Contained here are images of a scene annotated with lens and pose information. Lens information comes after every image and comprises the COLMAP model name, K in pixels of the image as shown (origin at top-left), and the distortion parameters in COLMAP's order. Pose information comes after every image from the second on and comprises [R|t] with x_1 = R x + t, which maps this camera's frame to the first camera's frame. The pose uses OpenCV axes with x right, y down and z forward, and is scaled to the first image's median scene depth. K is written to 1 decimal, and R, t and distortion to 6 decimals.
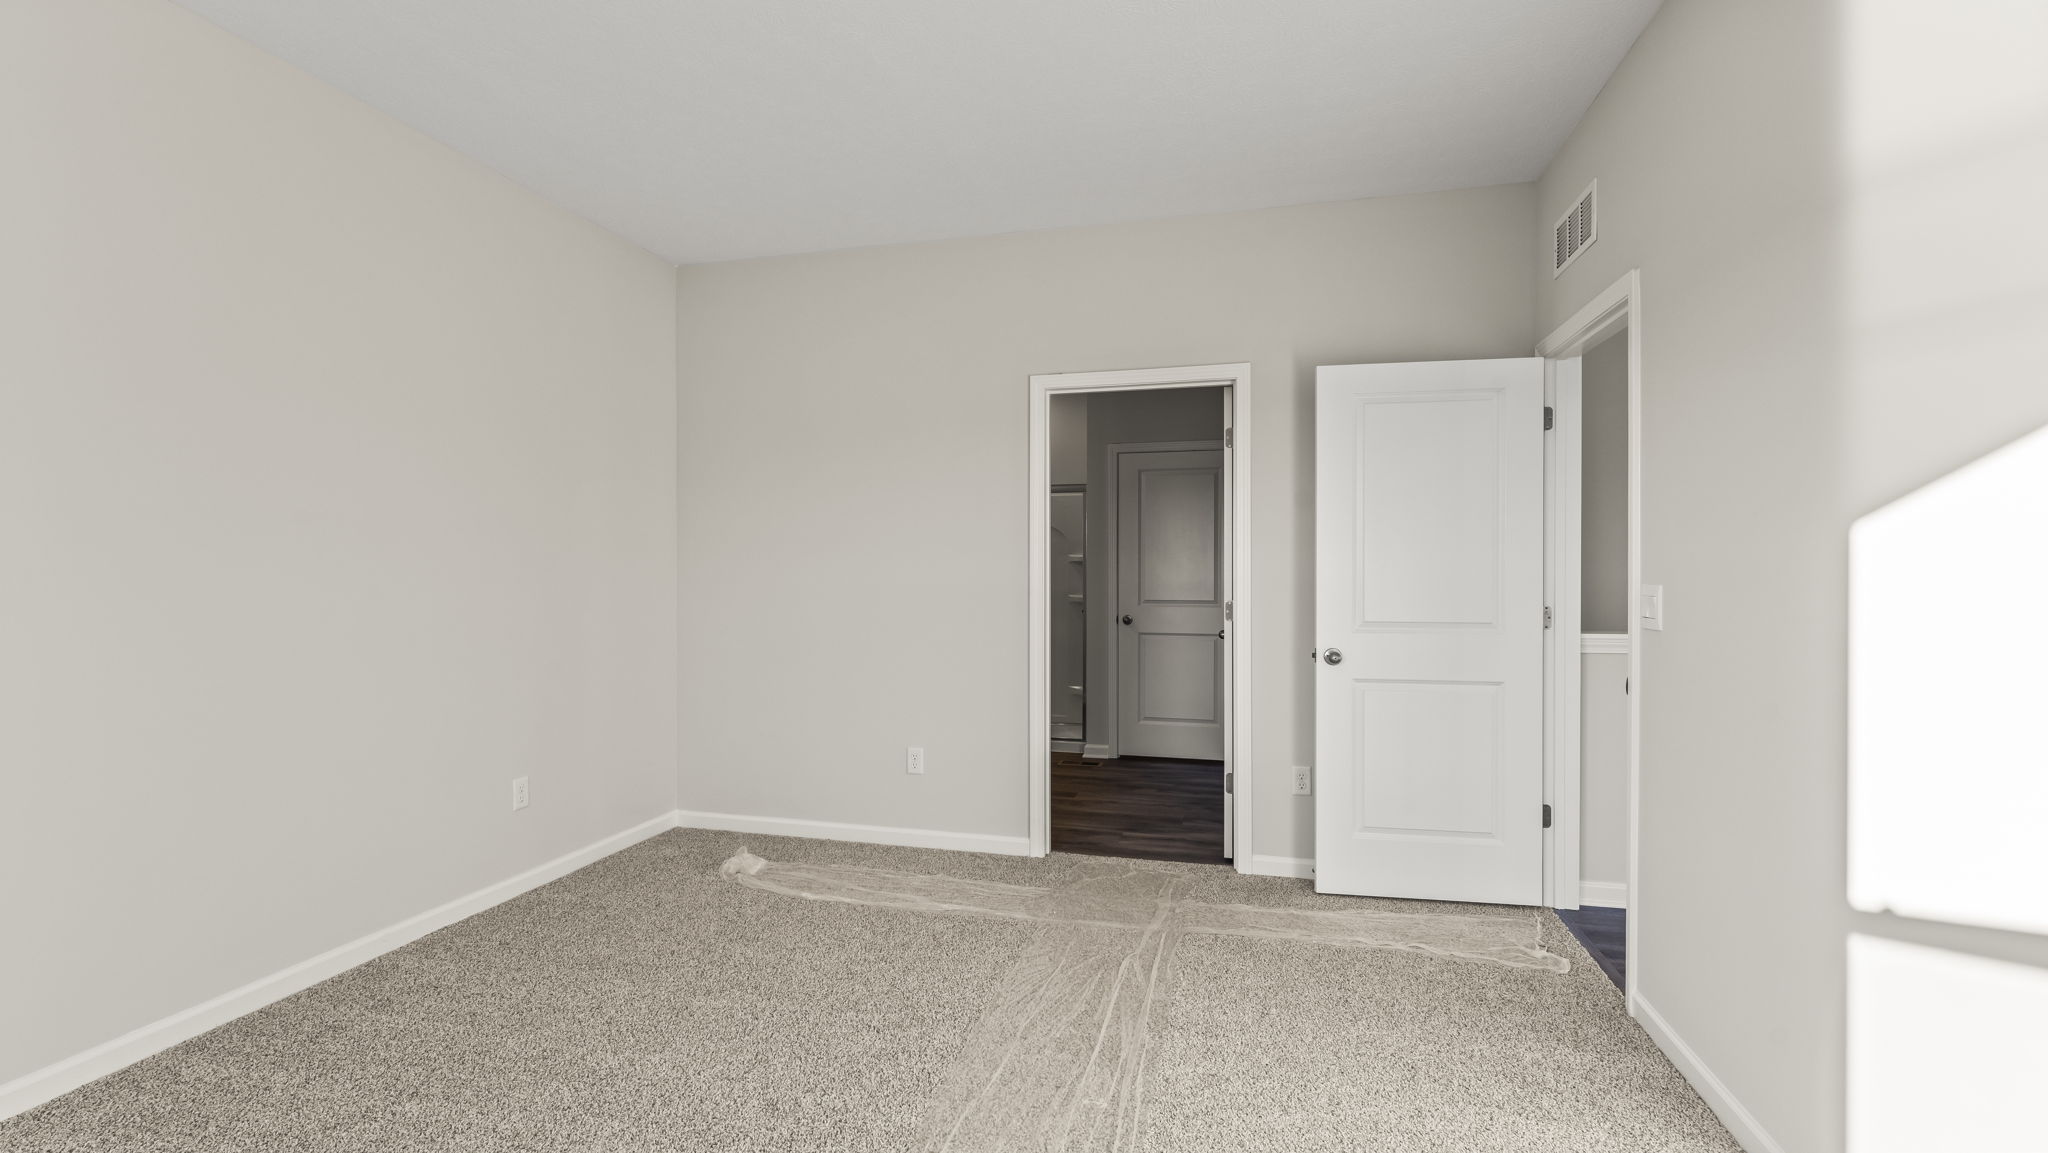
lens RADIAL K [[909.7, 0, 1029.7], [0, 909.7, 568.9], [0, 0, 1]] dist [0.000096, -0.000346]
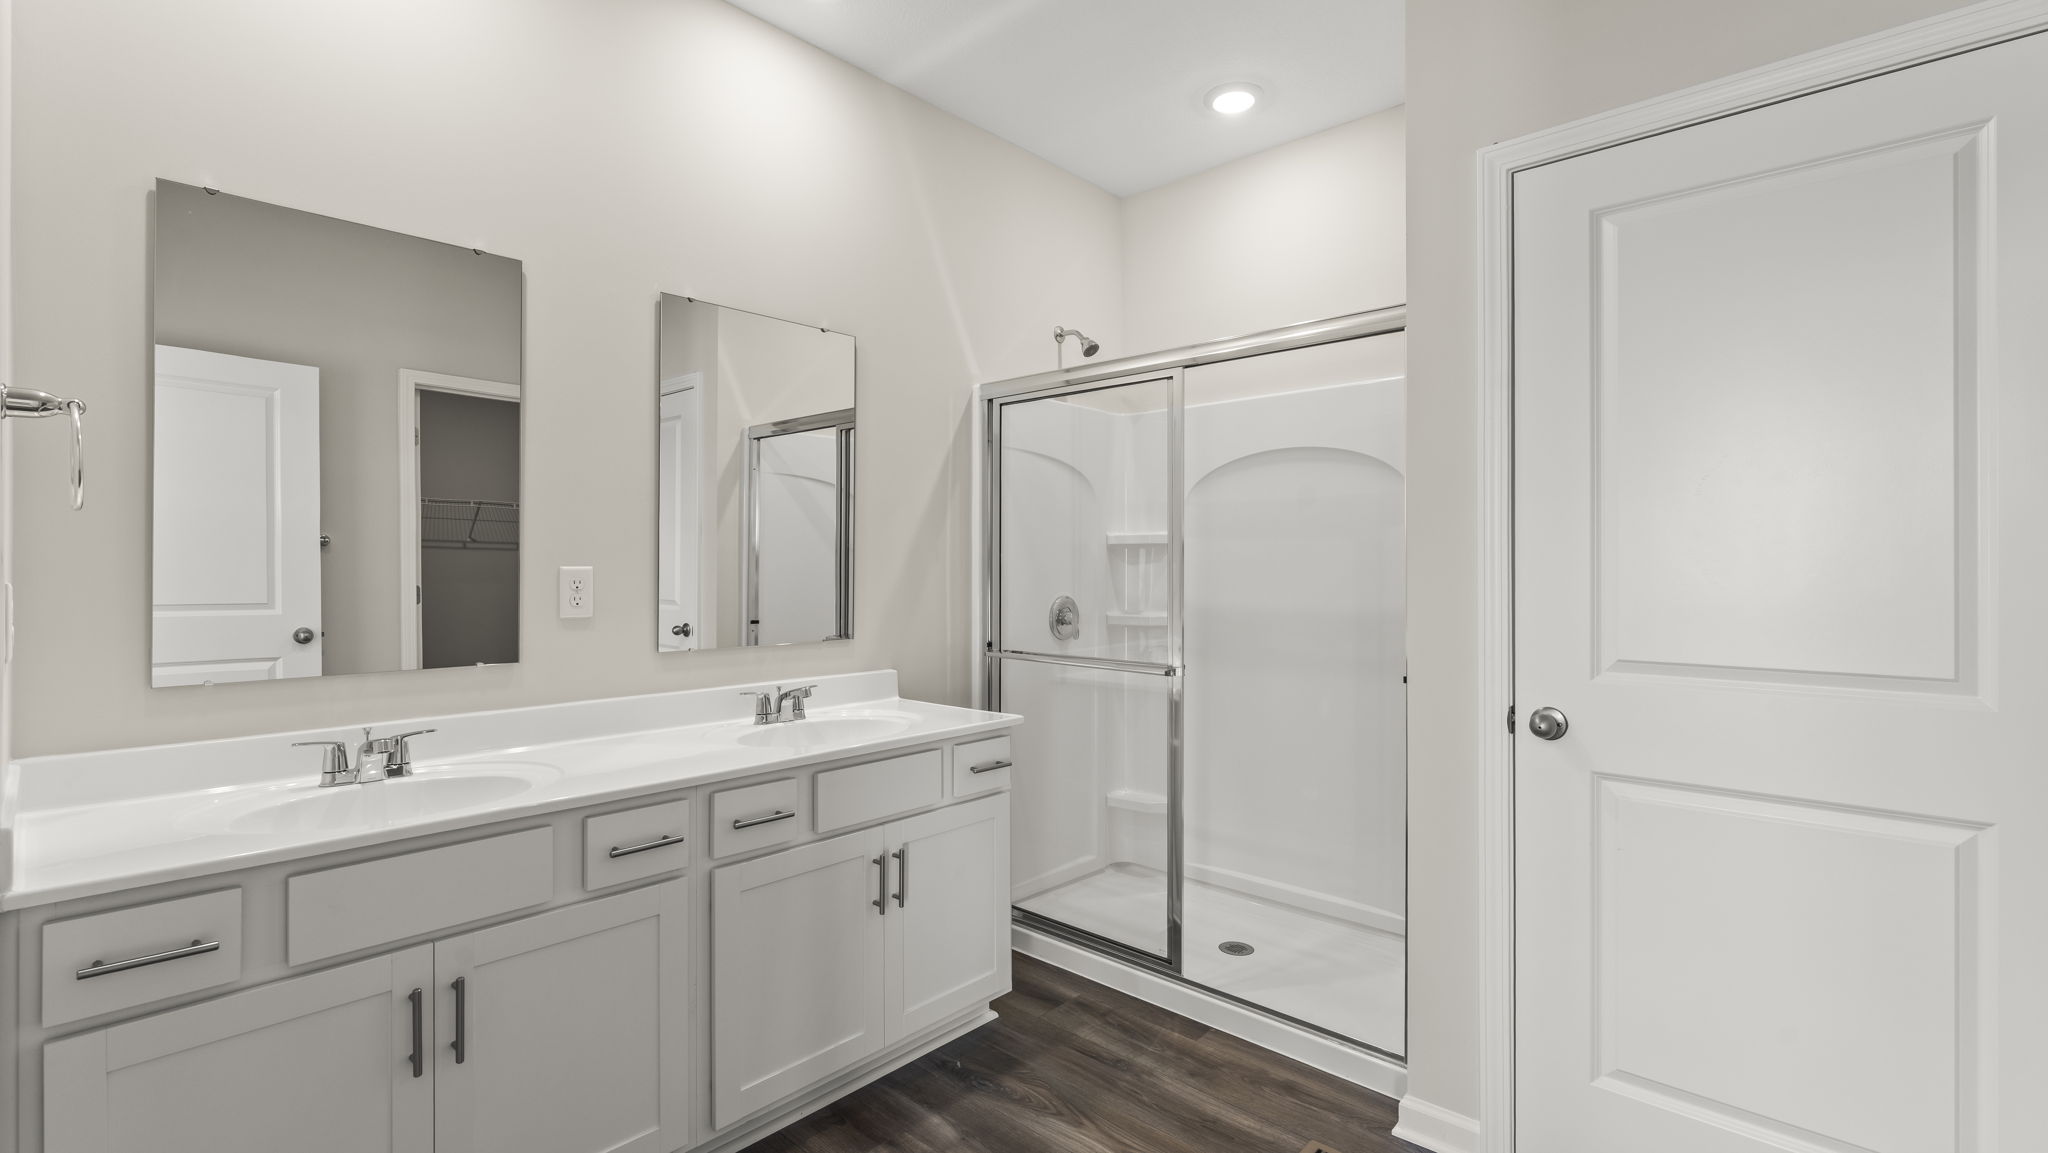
lens RADIAL K [[909.7, 0, 1007.2], [0, 909.7, 578.1], [0, 0, 1]] dist [0.000096, -0.000346]
pose [[0.897089, -0.003813, -0.441834, 0.079940], [-0.002935, 0.999889, -0.014587, 0.012684], [0.441841, 0.014382, 0.896978, 0.651450]]
